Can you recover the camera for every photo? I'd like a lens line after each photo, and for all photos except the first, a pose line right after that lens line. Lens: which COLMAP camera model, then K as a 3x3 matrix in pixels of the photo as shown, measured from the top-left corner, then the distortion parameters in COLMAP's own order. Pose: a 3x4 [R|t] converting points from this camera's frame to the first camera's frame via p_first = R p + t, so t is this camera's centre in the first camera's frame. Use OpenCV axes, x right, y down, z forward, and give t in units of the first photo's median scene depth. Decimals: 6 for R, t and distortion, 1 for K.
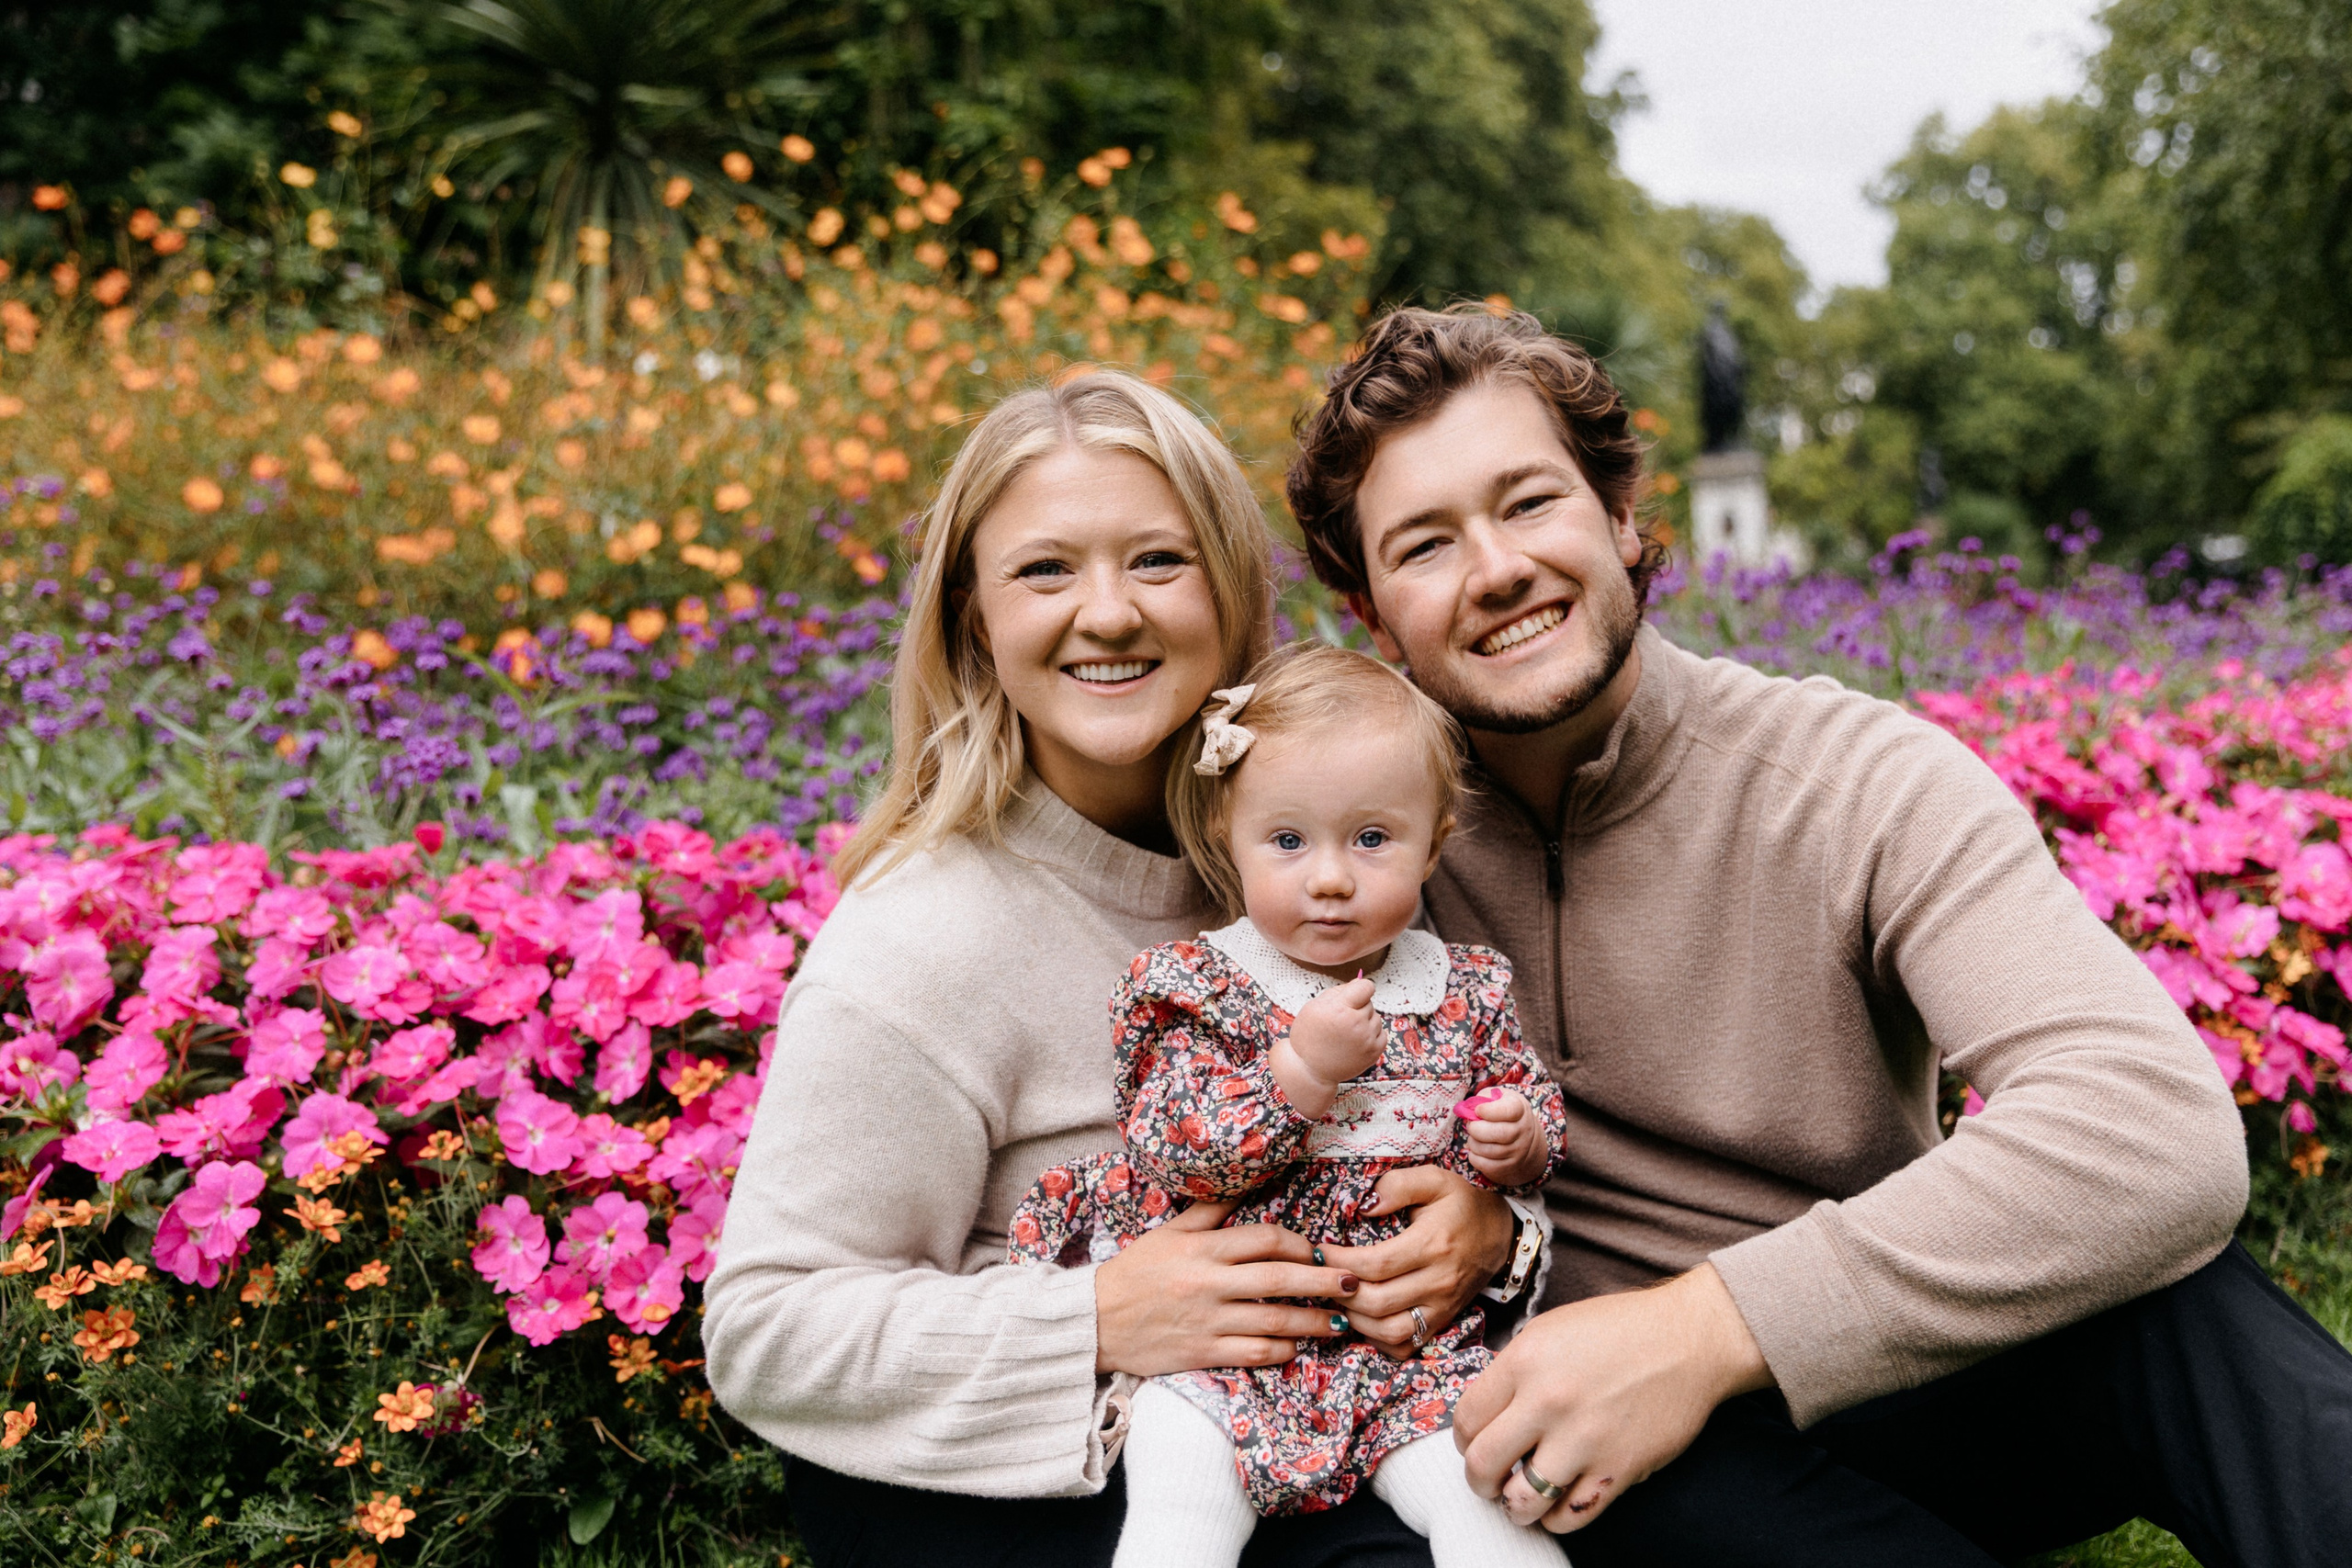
lens RADIAL K [[2259.1, 0, 1176.0], [0, 2259.1, 784.0], [0, 0, 1]] dist [0.067588, -0.013468]
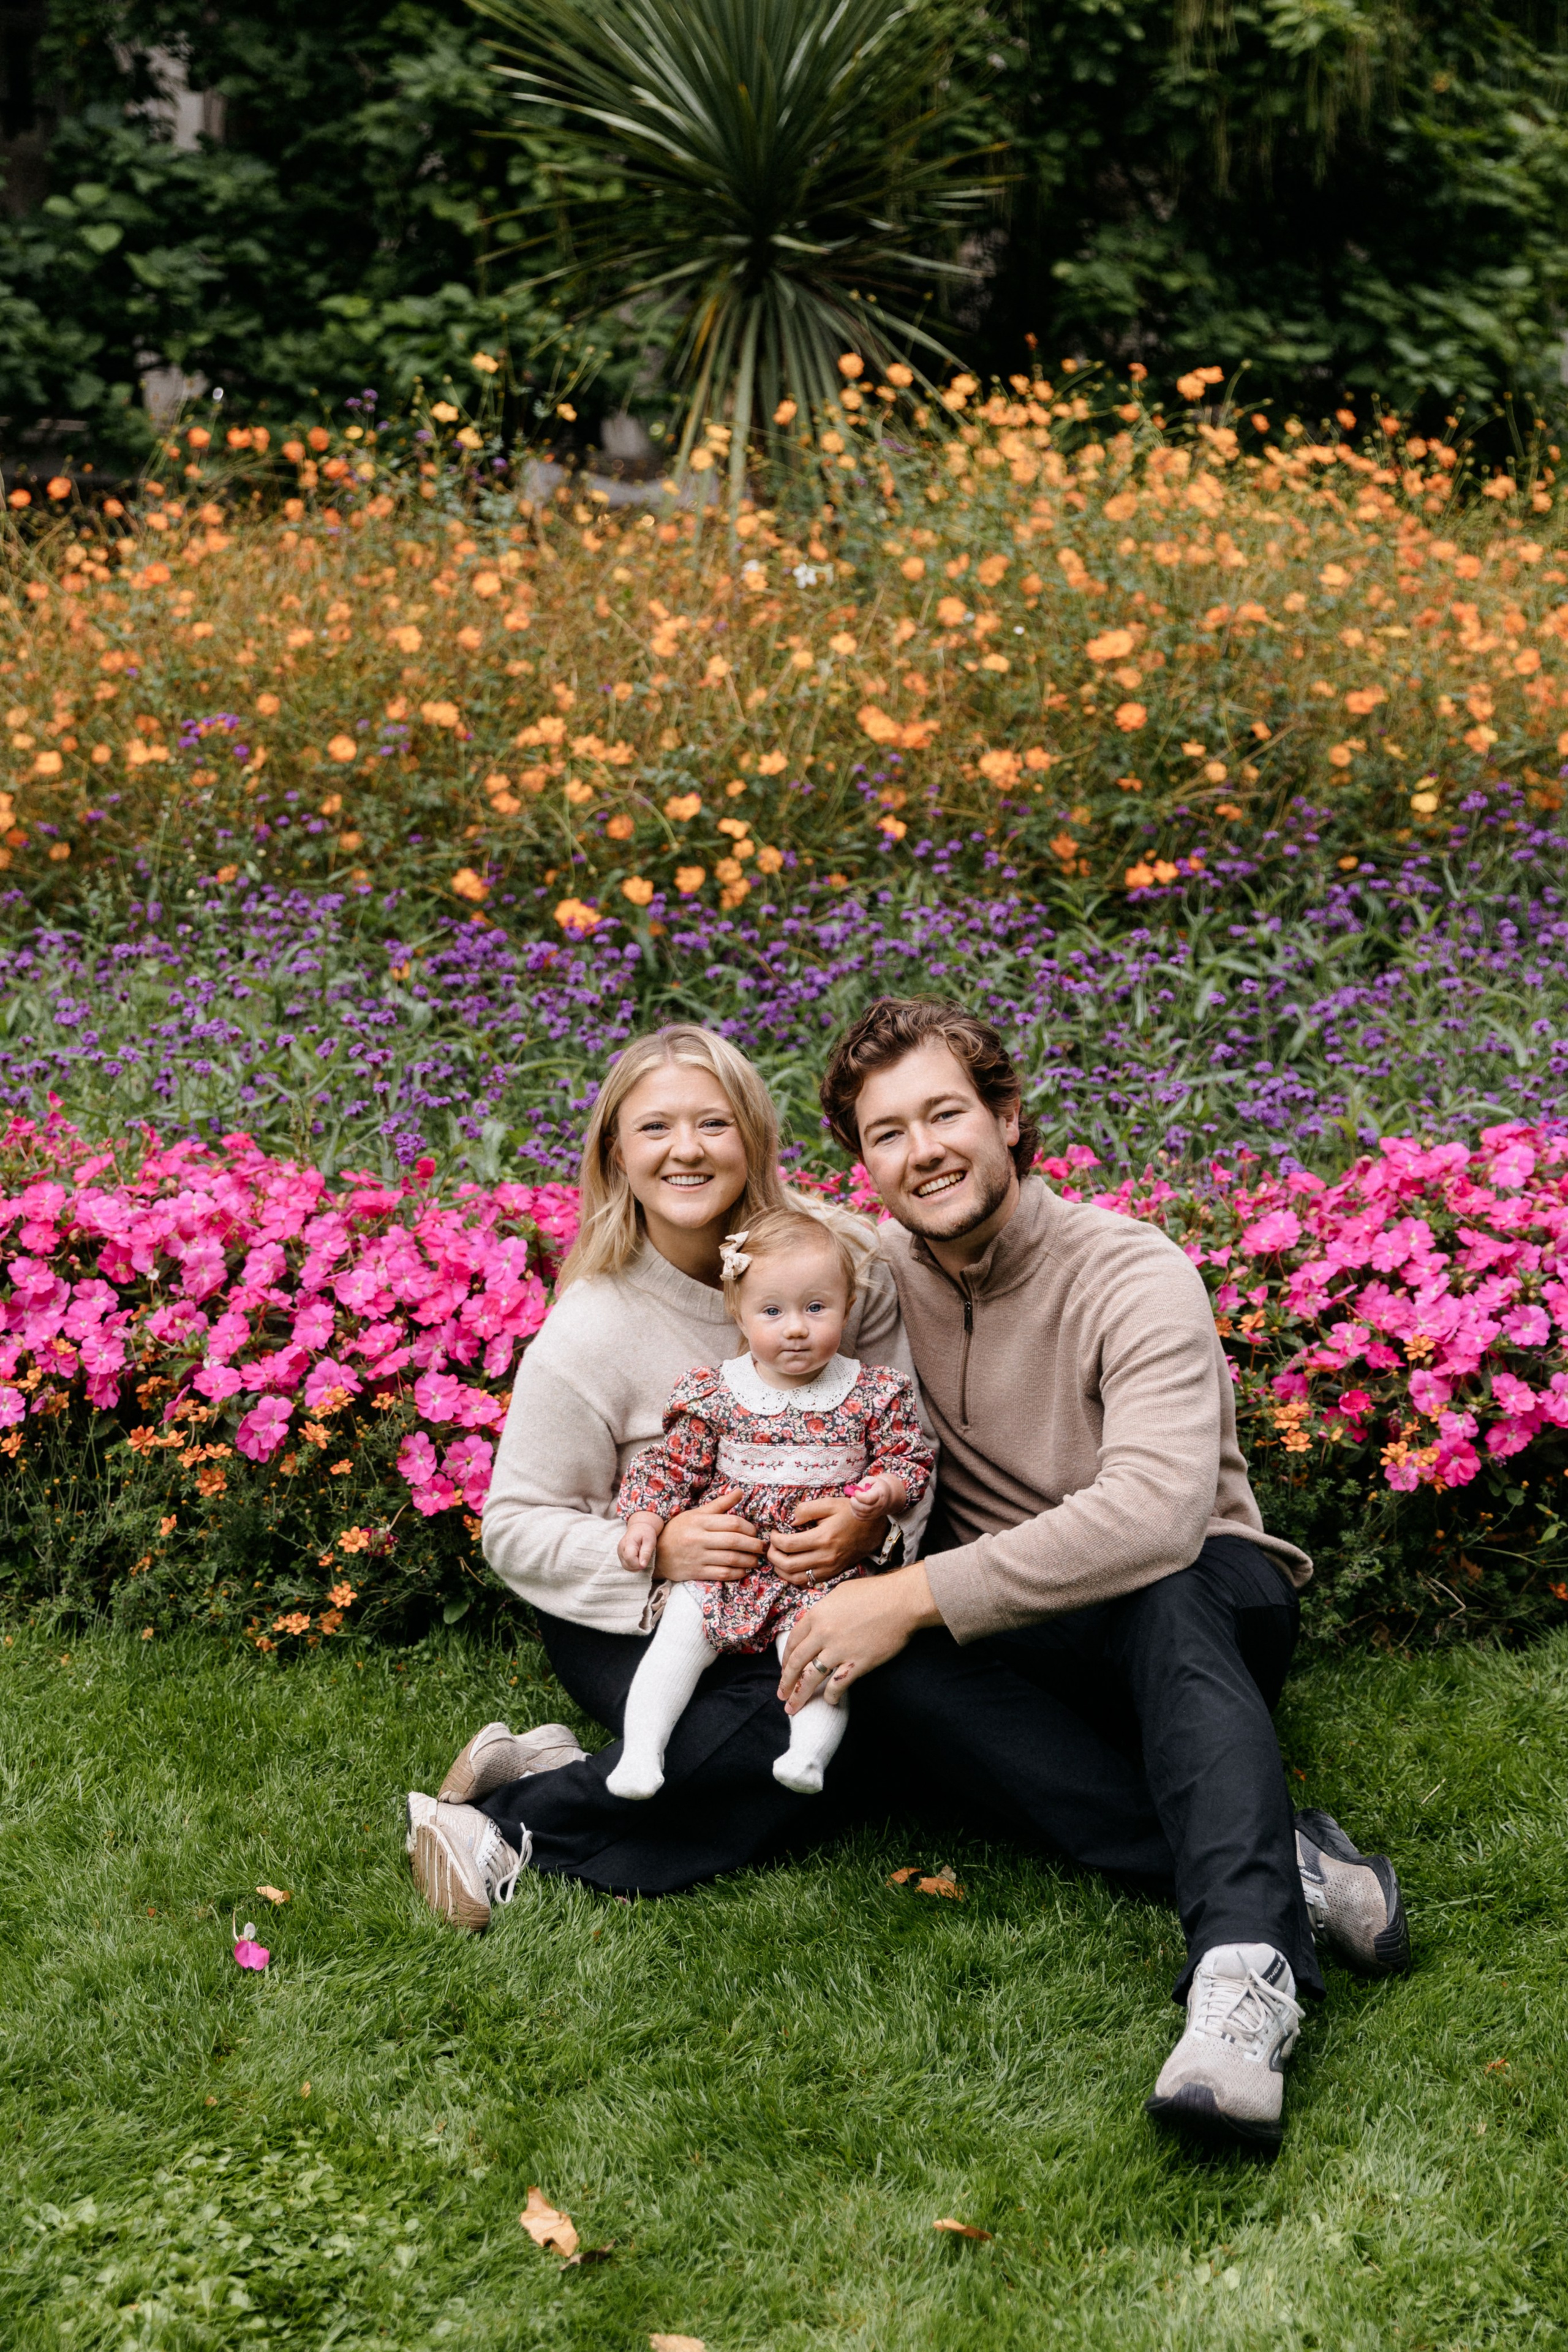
lens RADIAL K [[2970.7, 0, 784.0], [0, 2970.7, 1176.0], [0, 0, 1]] dist [0.011278, 0.028348]
pose [[0.960069, 0.081386, -0.267663, 0.589515], [-0.049347, 0.991013, 0.124327, -0.320778], [0.275376, -0.106154, 0.955458, -1.120022]]
